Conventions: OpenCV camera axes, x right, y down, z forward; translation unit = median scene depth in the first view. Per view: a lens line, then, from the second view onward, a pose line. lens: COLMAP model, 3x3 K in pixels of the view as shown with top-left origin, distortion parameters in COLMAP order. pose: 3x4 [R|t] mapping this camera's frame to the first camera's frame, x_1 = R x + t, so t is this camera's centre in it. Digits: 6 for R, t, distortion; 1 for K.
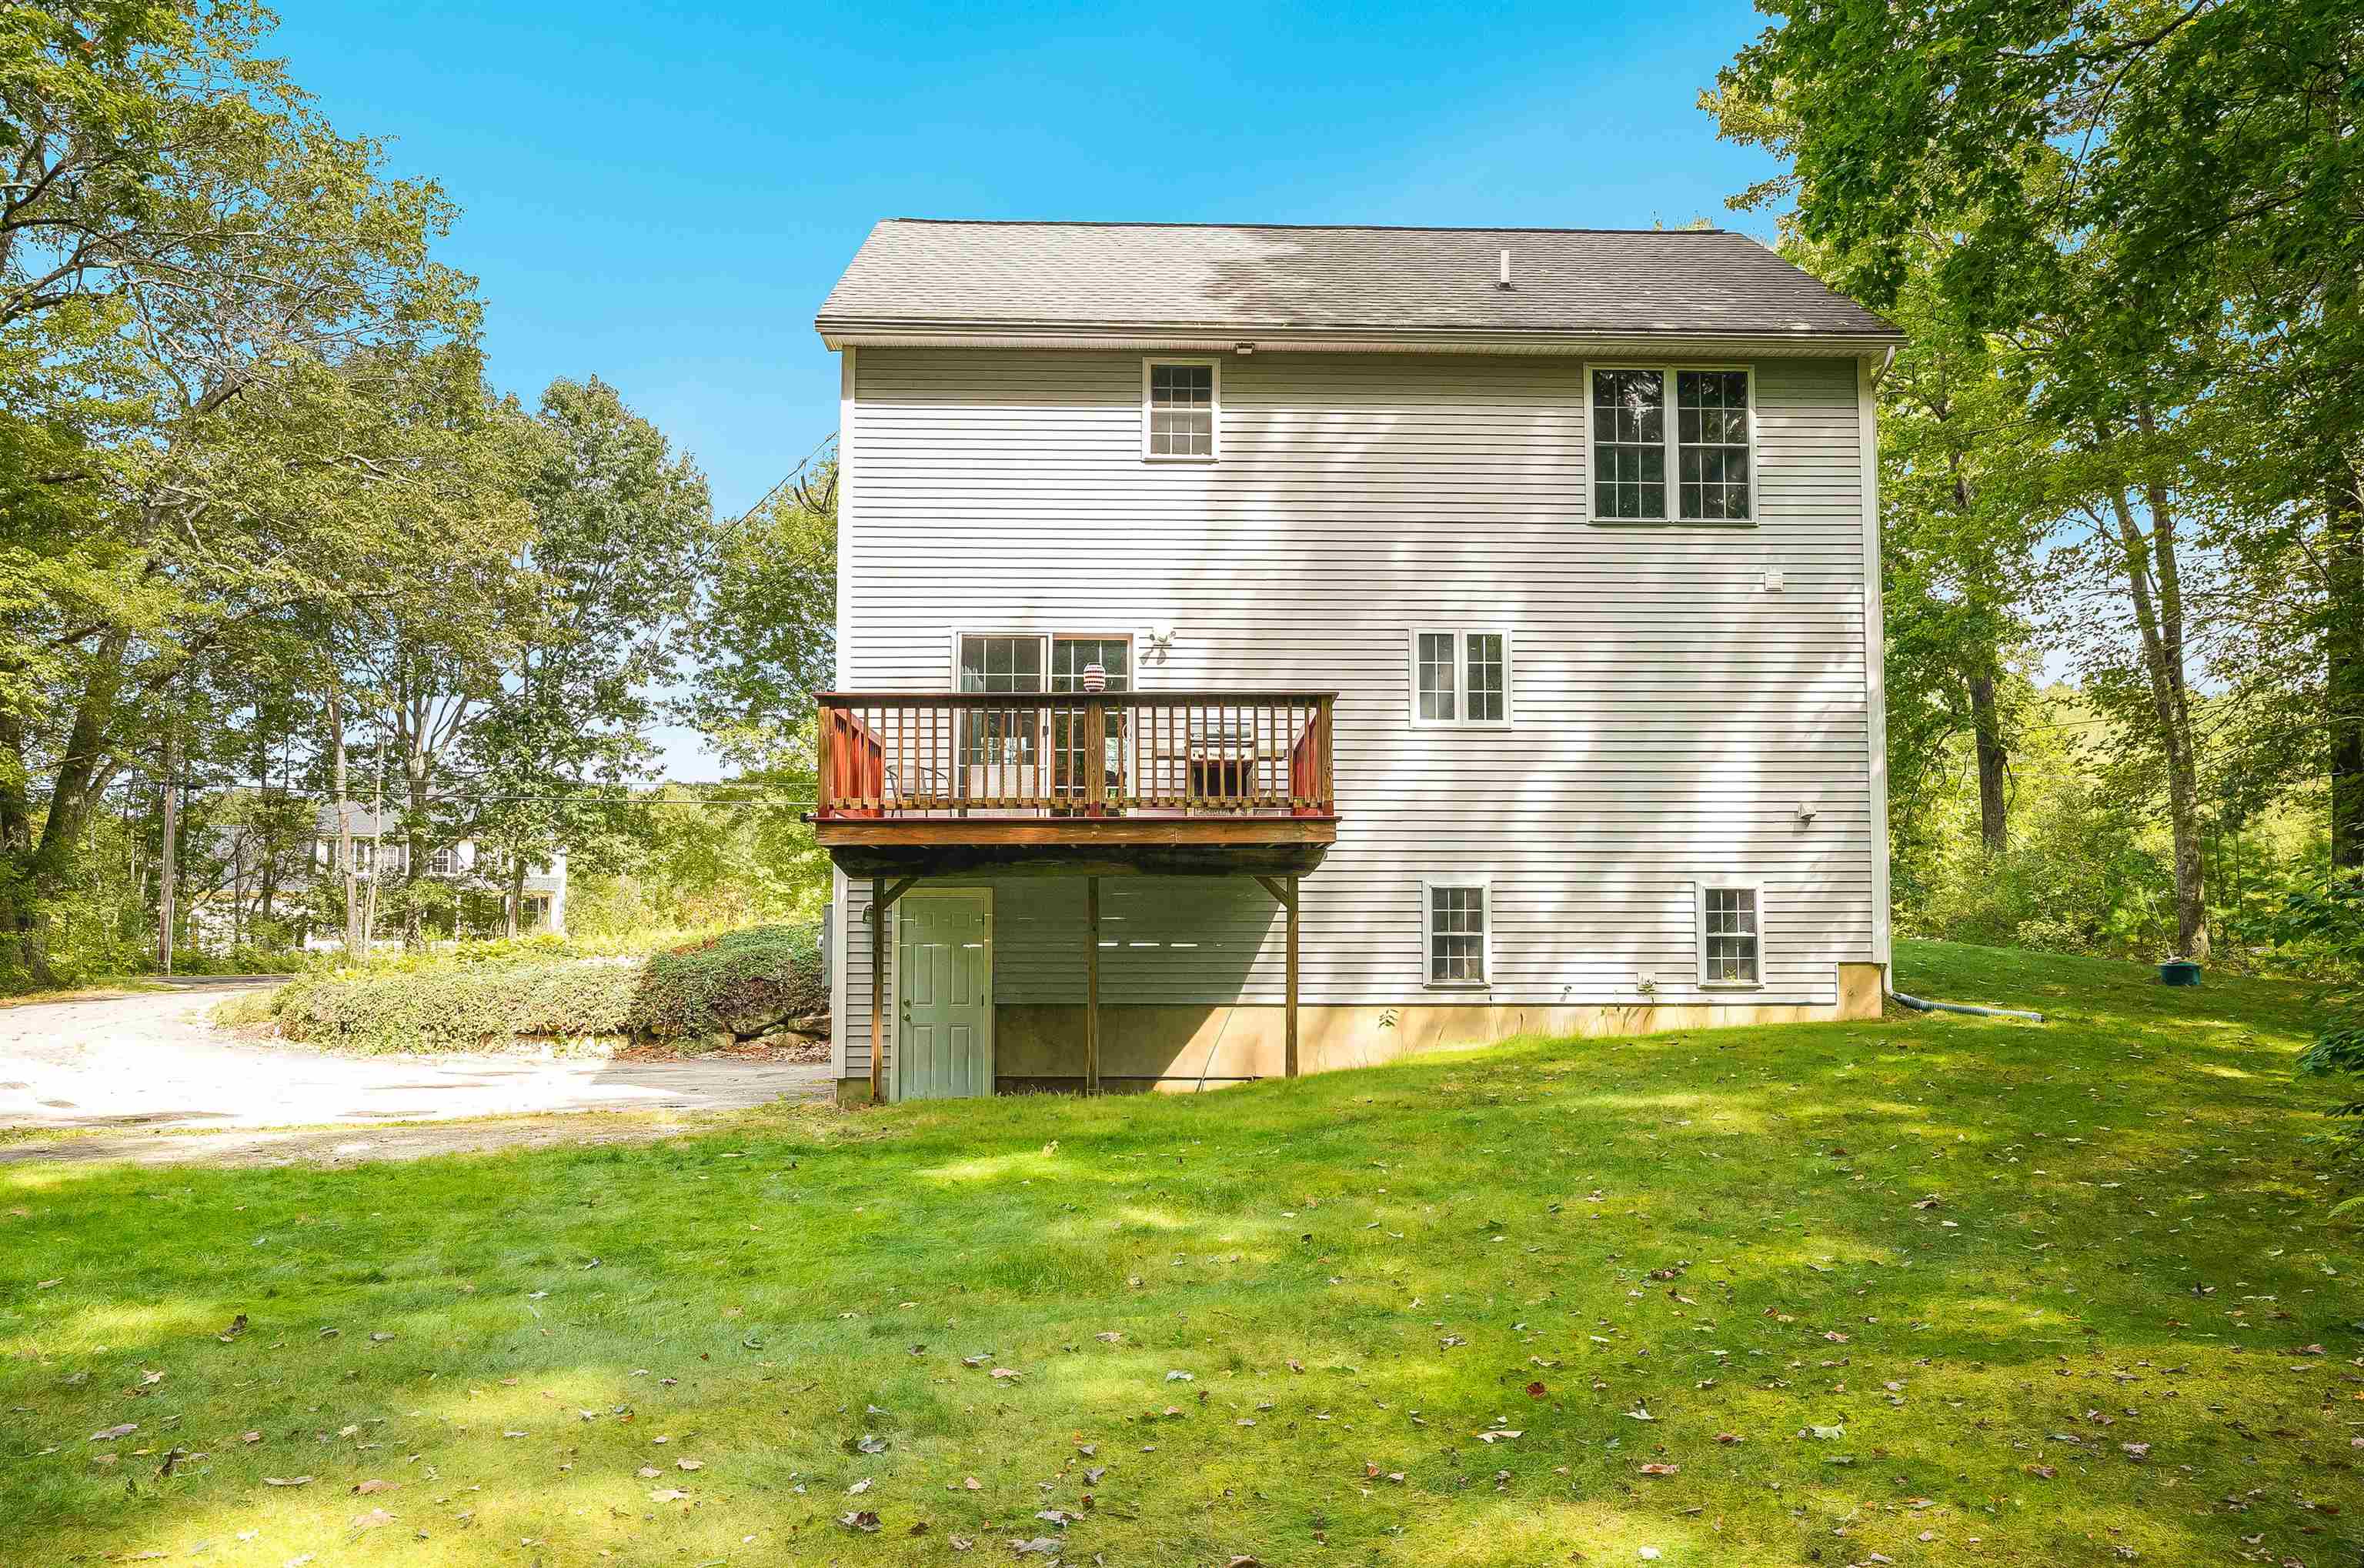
lens RADIAL K [[1847.0, 0, 1182.0], [0, 1847.0, 784.0], [0, 0, 1]] dist [0.009100, 0.005736]
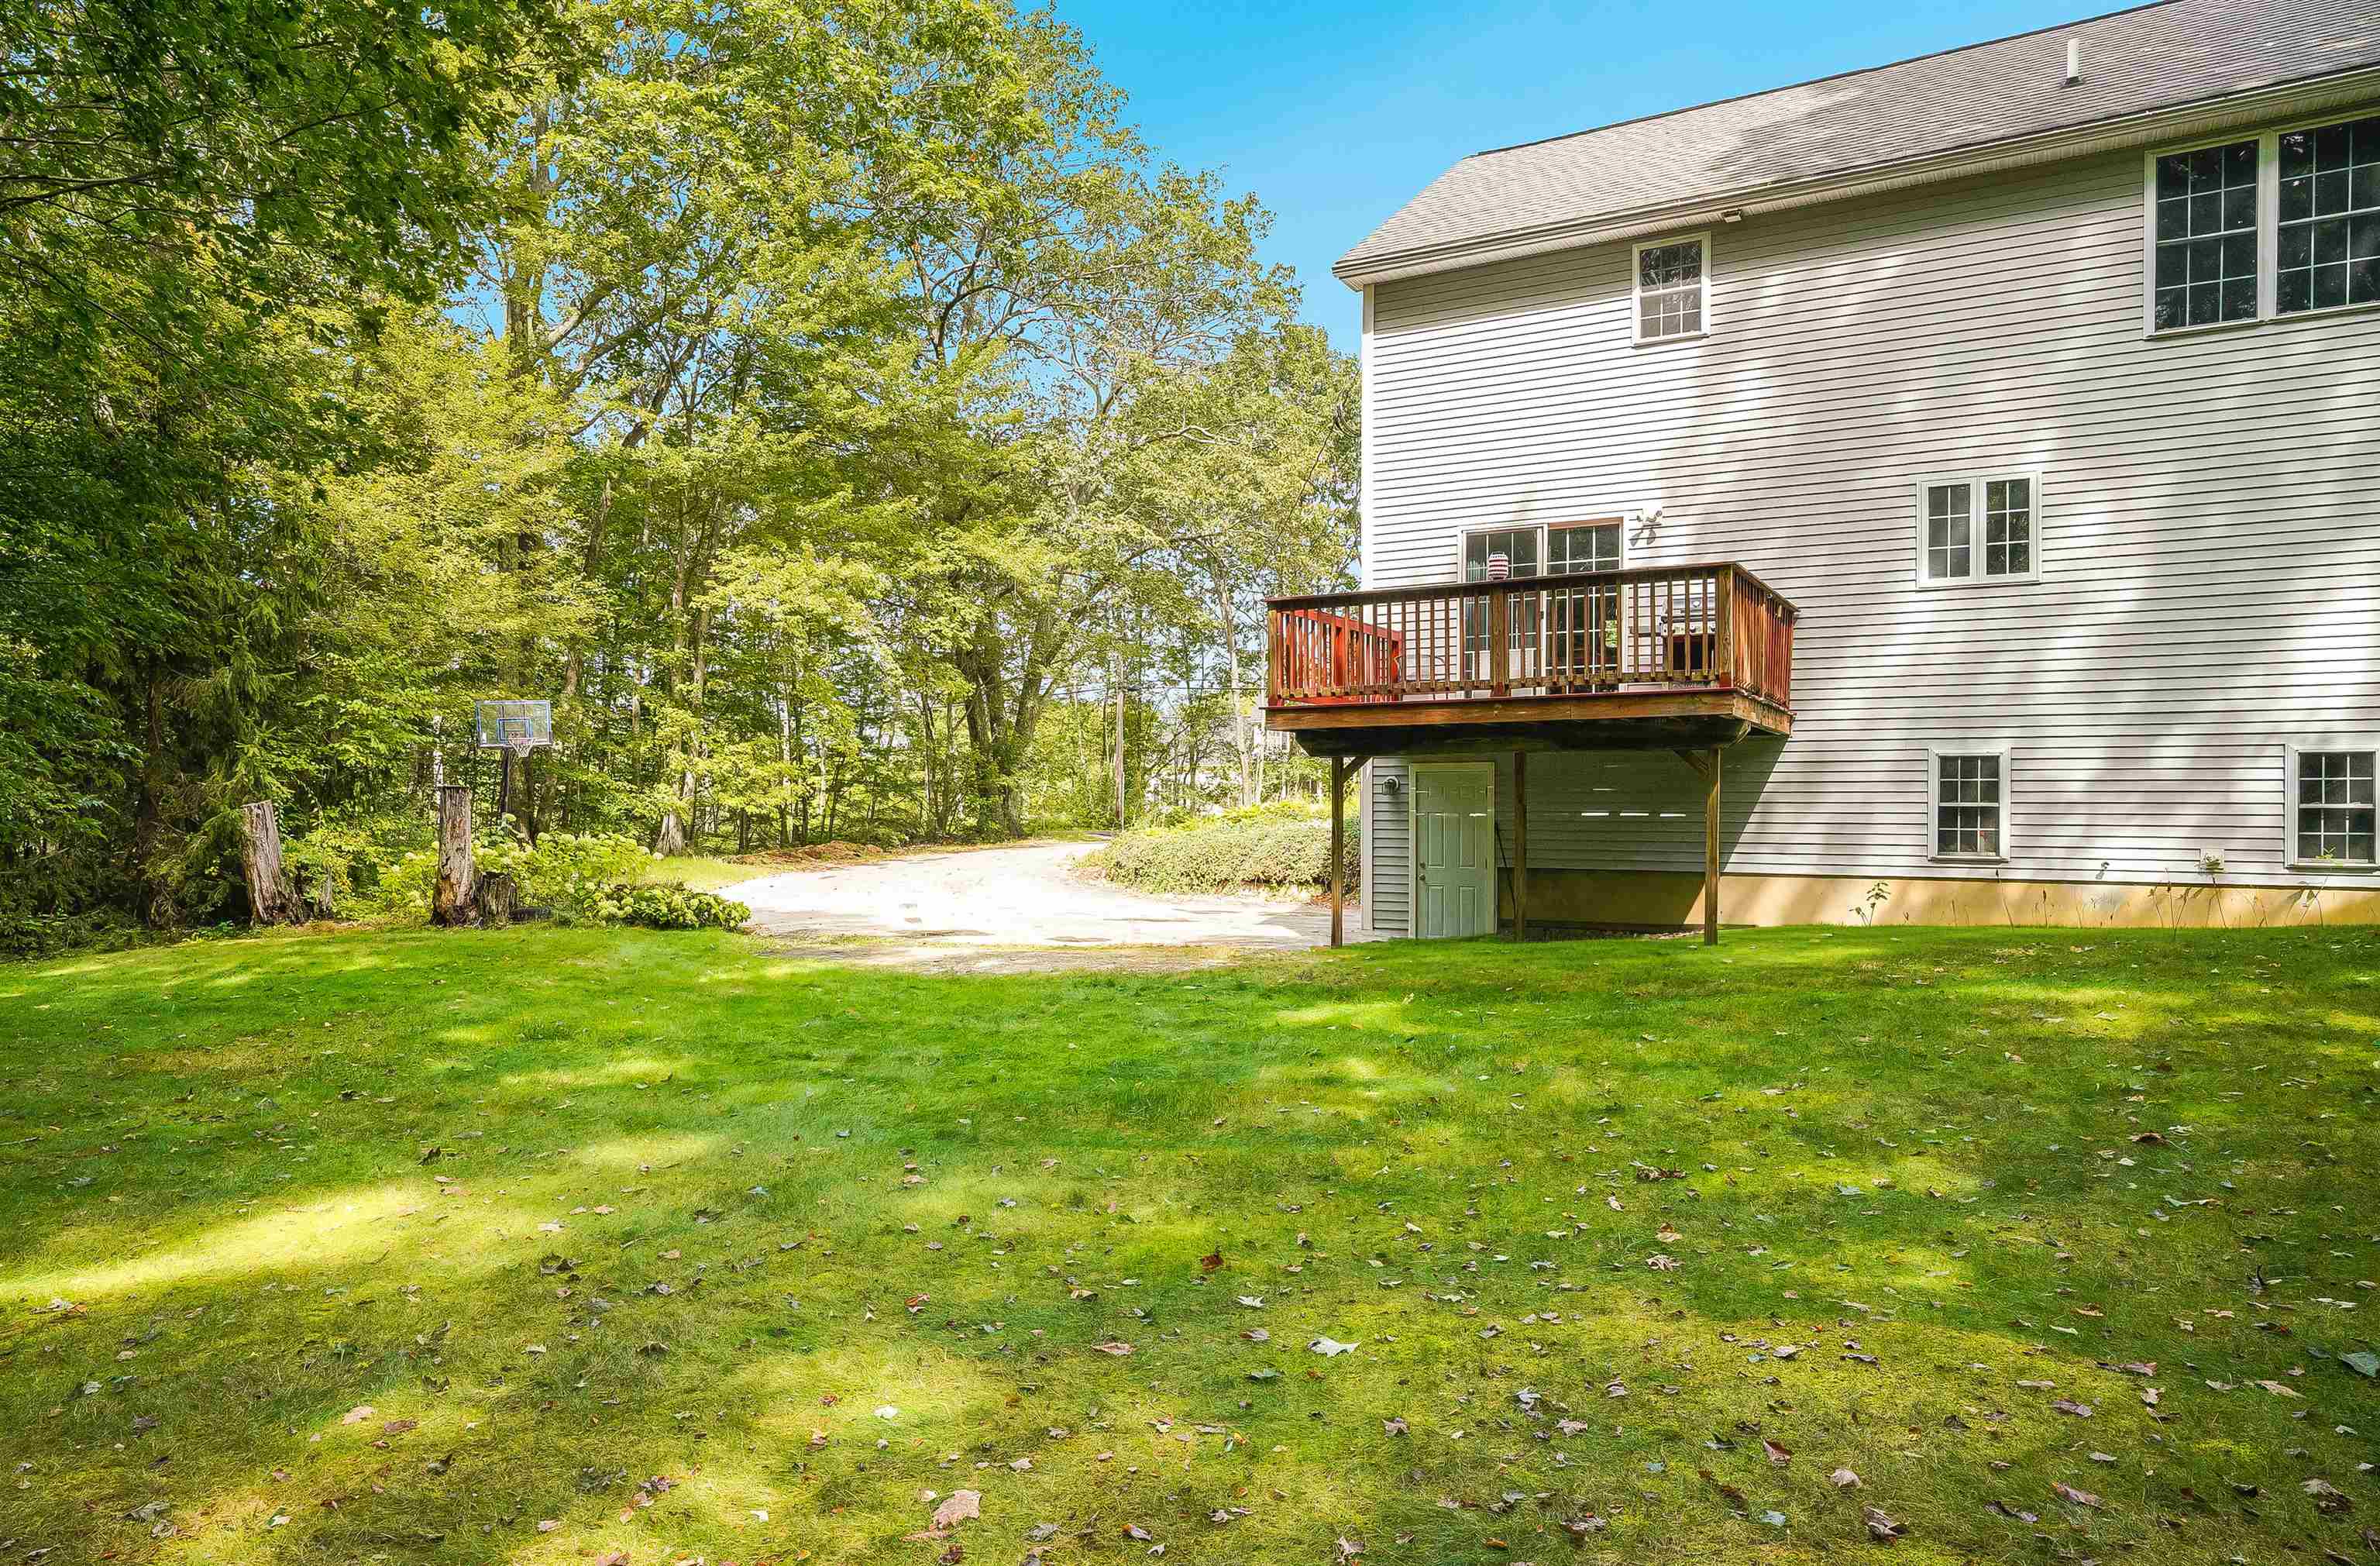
lens RADIAL K [[1593.0, 0, 1190.0], [0, 1593.0, 783.0], [0, 0, 1]] dist [-0.006575, 0.031583]
pose [[0.838710, -0.005335, -0.544552, 0.255269], [0.044613, 0.997264, 0.058941, 0.004461], [0.542748, -0.073728, 0.836654, 0.104025]]
